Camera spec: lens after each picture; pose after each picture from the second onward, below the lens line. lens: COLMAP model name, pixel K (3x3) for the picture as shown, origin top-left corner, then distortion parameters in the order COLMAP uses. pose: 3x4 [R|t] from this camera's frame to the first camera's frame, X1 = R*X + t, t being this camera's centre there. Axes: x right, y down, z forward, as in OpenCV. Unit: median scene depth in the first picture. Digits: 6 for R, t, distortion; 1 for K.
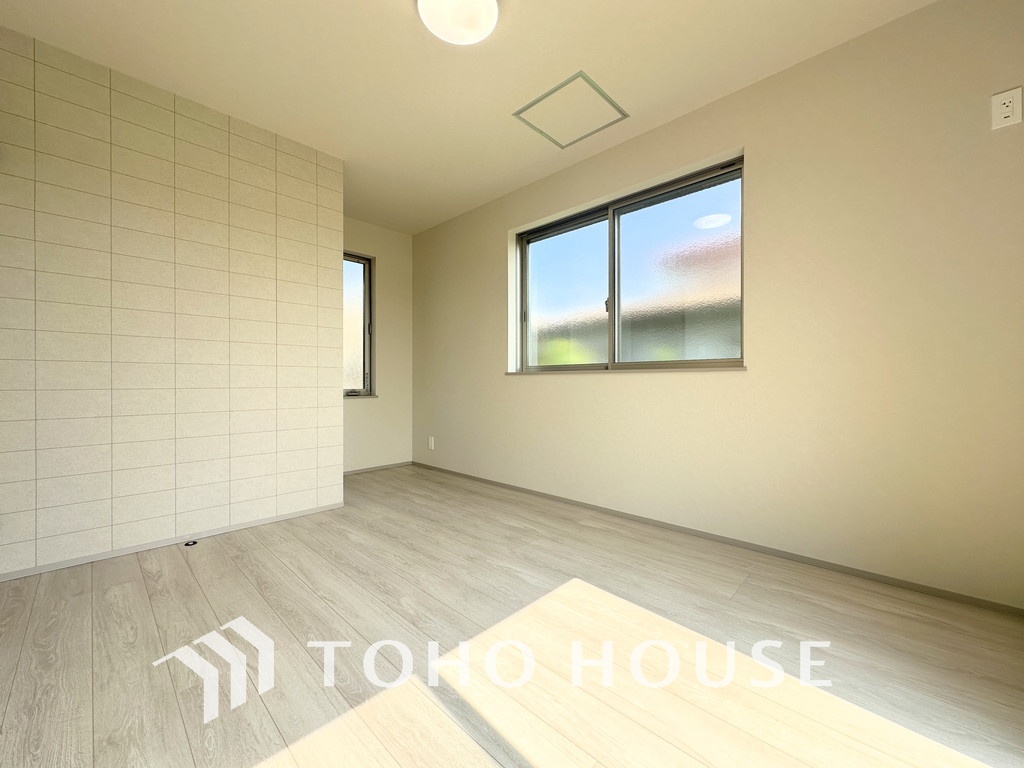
lens RADIAL K [[408.3, 0, 509.1], [0, 408.3, 381.6], [0, 0, 1]] dist [-0.005118, 0.000940]
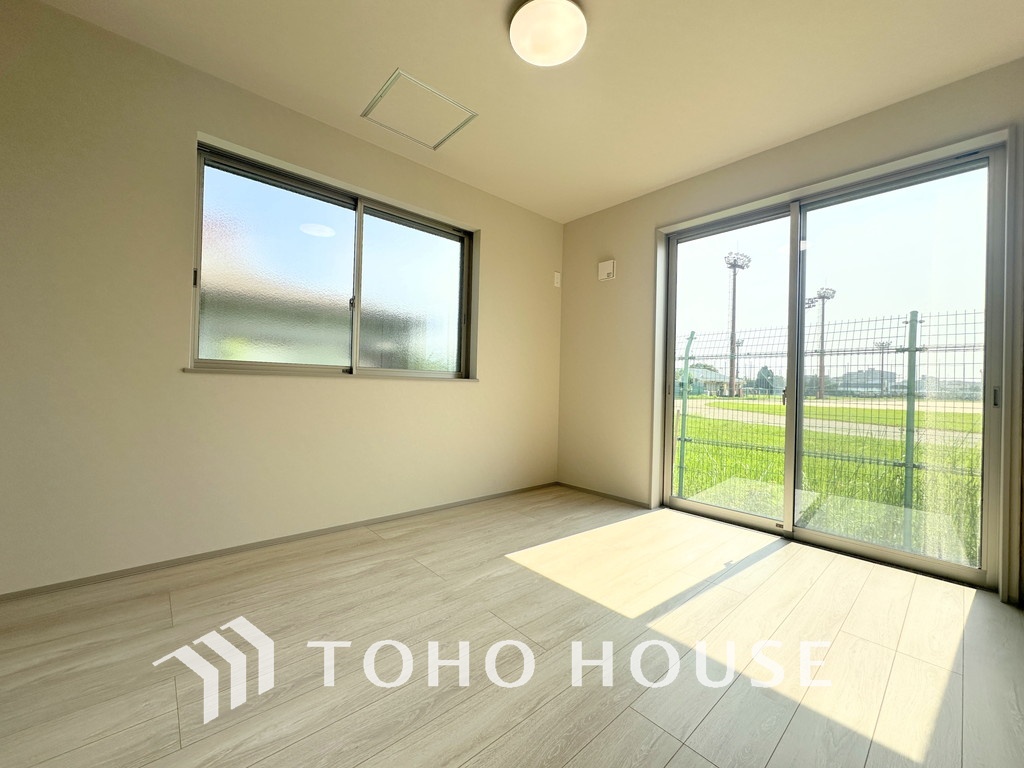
lens RADIAL K [[408.3, 0, 512.6], [0, 408.3, 388.7], [0, 0, 1]] dist [-0.005118, 0.000940]
pose [[0.070662, -0.011248, 0.997437, -0.781833], [-0.032393, 0.999383, 0.013564, -0.026484], [-0.996974, -0.033268, 0.070254, 0.674312]]
